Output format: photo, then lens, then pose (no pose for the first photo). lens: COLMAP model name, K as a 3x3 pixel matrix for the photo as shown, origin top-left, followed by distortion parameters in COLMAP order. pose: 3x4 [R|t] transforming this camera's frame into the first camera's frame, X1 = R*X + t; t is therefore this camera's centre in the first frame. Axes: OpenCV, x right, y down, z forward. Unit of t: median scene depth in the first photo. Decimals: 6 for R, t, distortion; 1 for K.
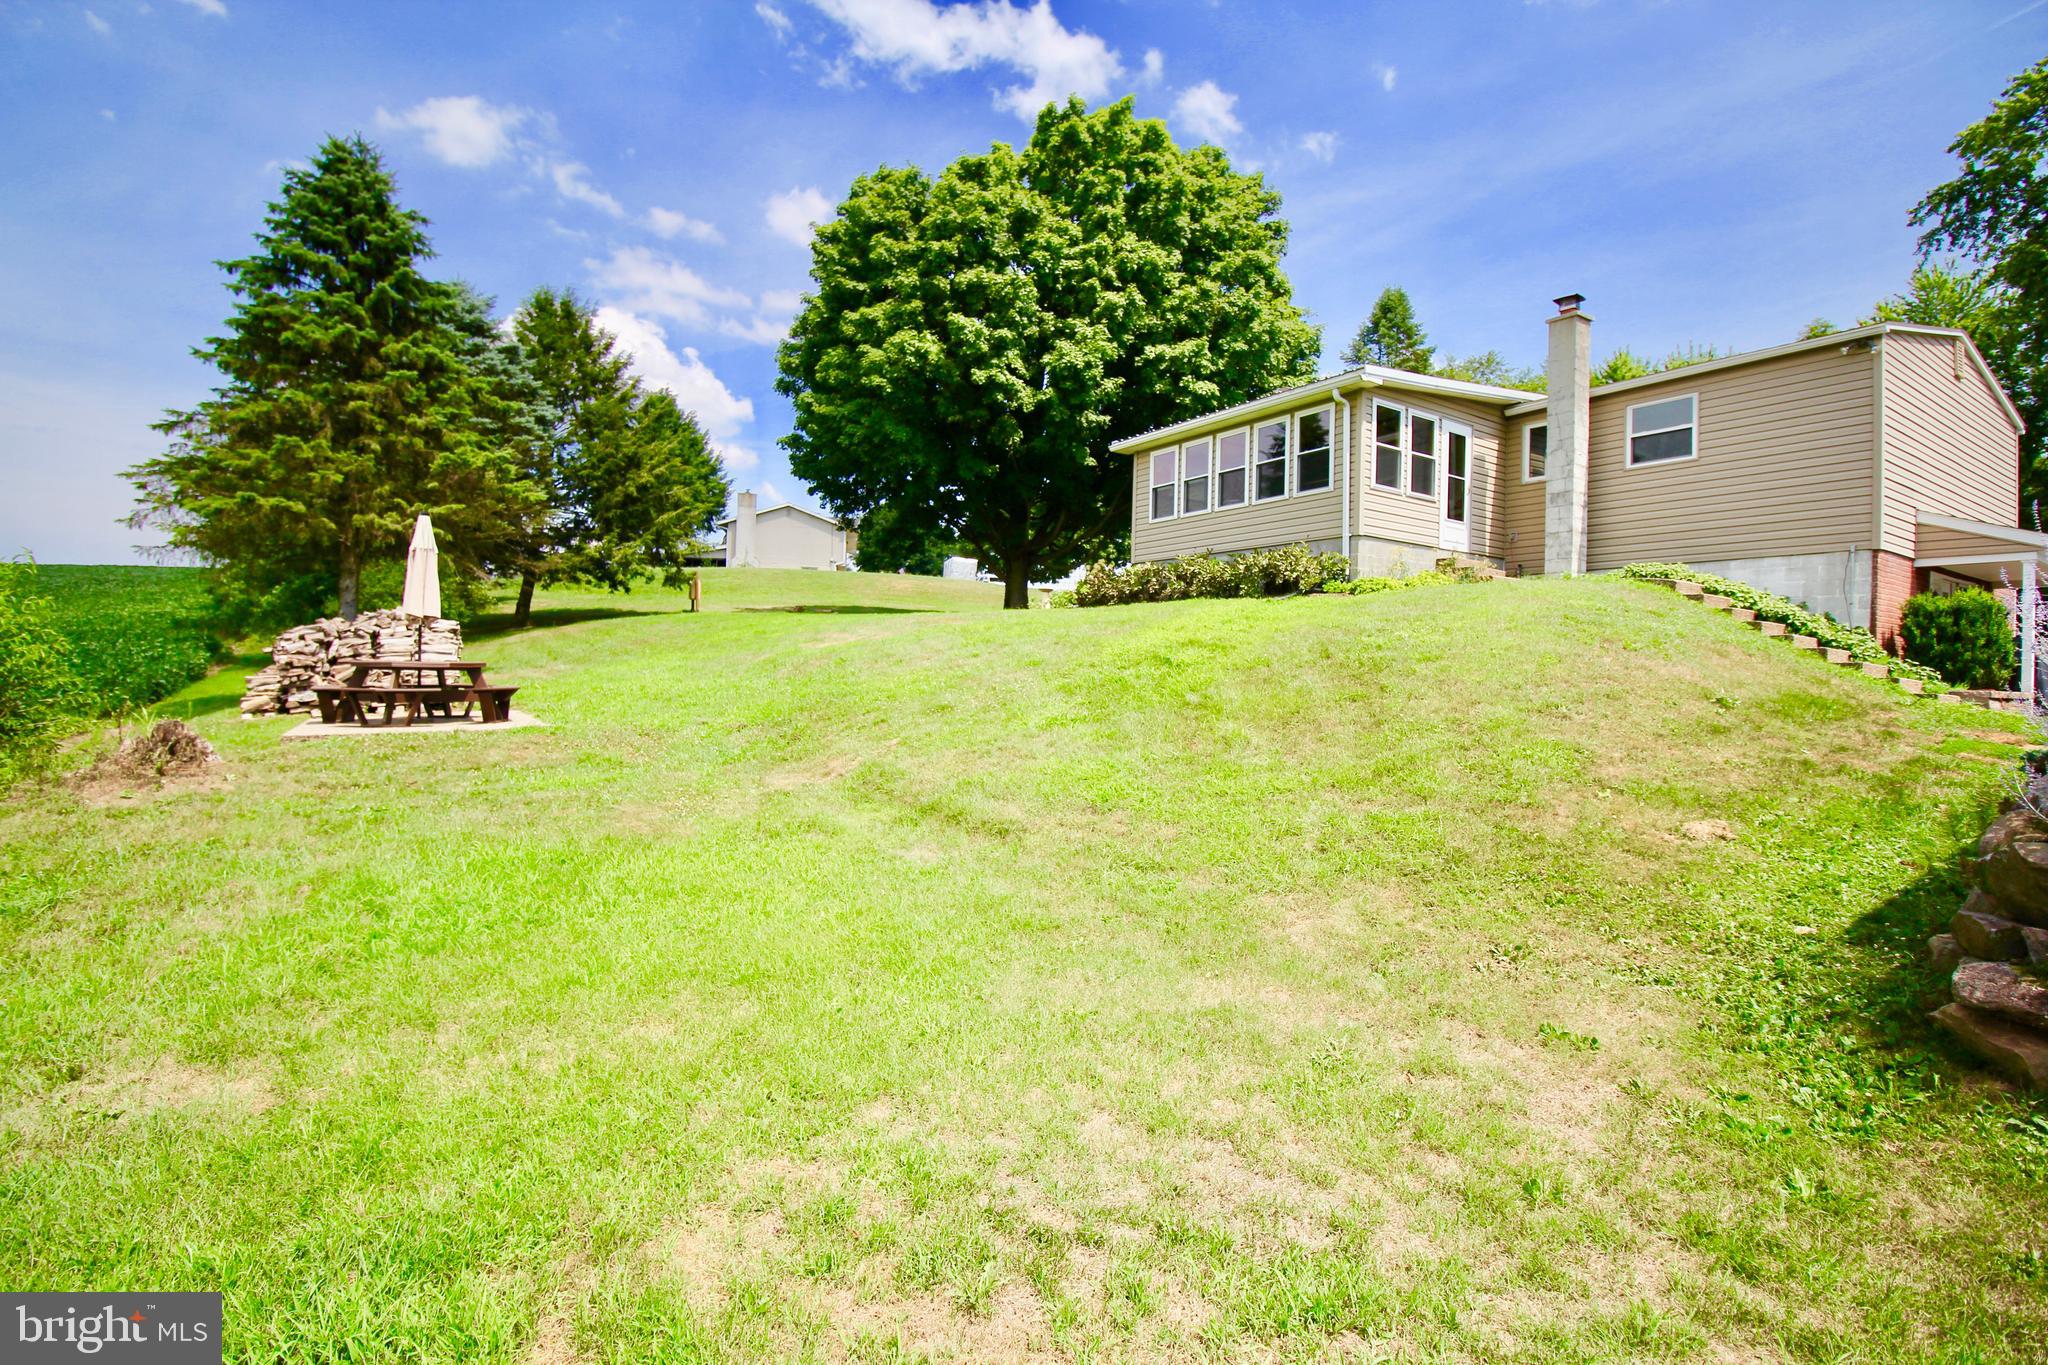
lens RADIAL K [[1011.3, 0, 1036.0], [0, 1011.3, 658.5], [0, 0, 1]] dist [0.036418, -0.022791]
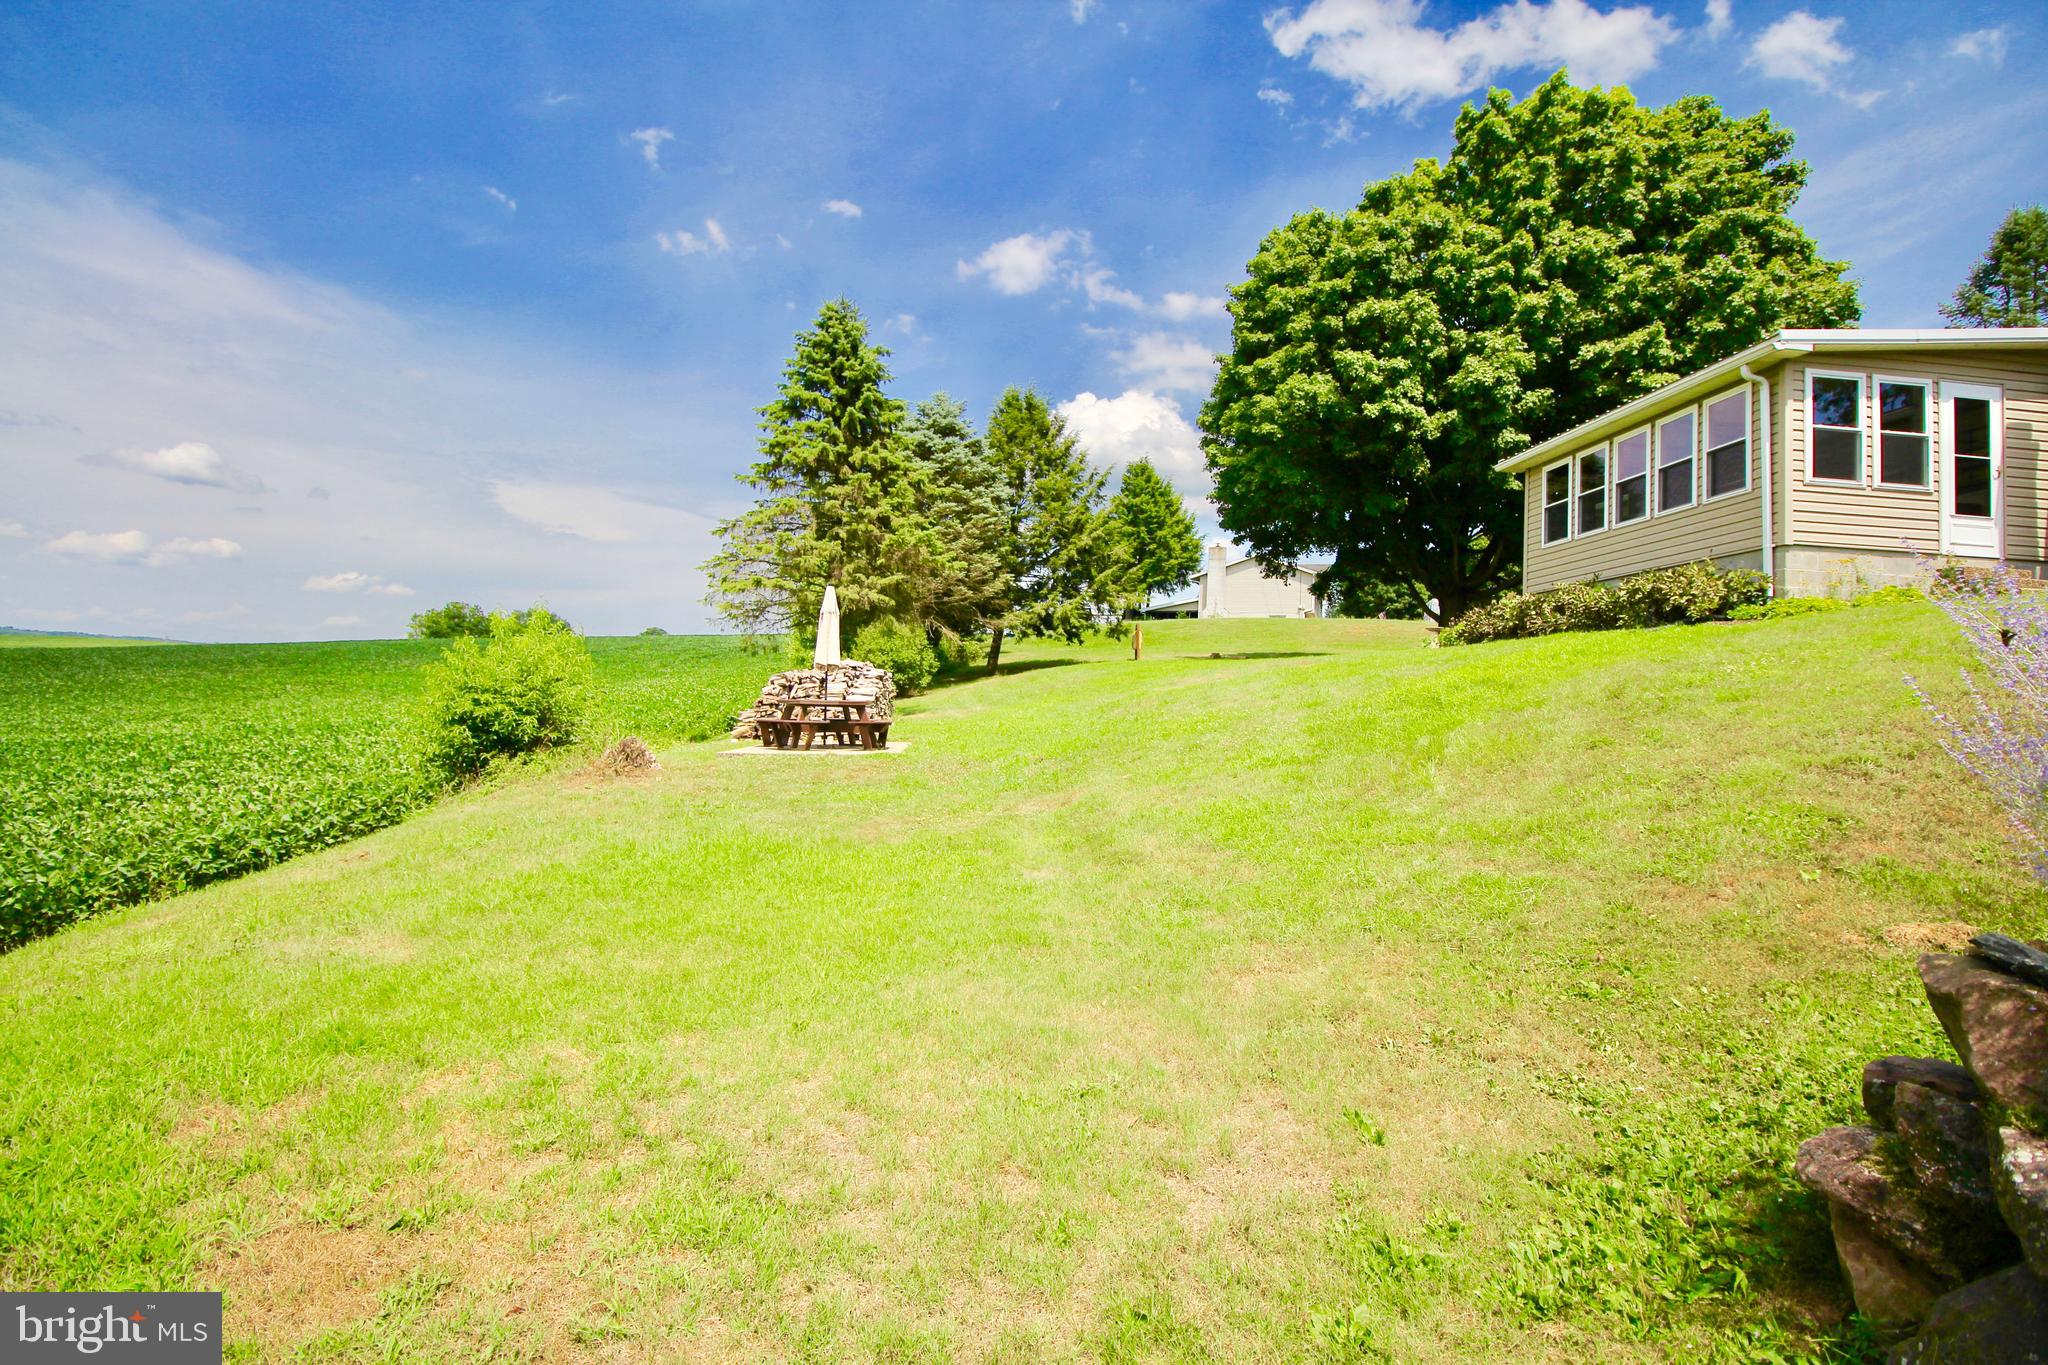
lens RADIAL K [[1011.3, 0, 1036.0], [0, 1011.3, 658.5], [0, 0, 1]] dist [0.036418, -0.022791]
pose [[0.864249, -0.017164, -0.502772, 0.141196], [-0.008116, 0.998812, -0.048049, 0.005351], [0.502999, 0.045607, 0.863083, 0.022606]]
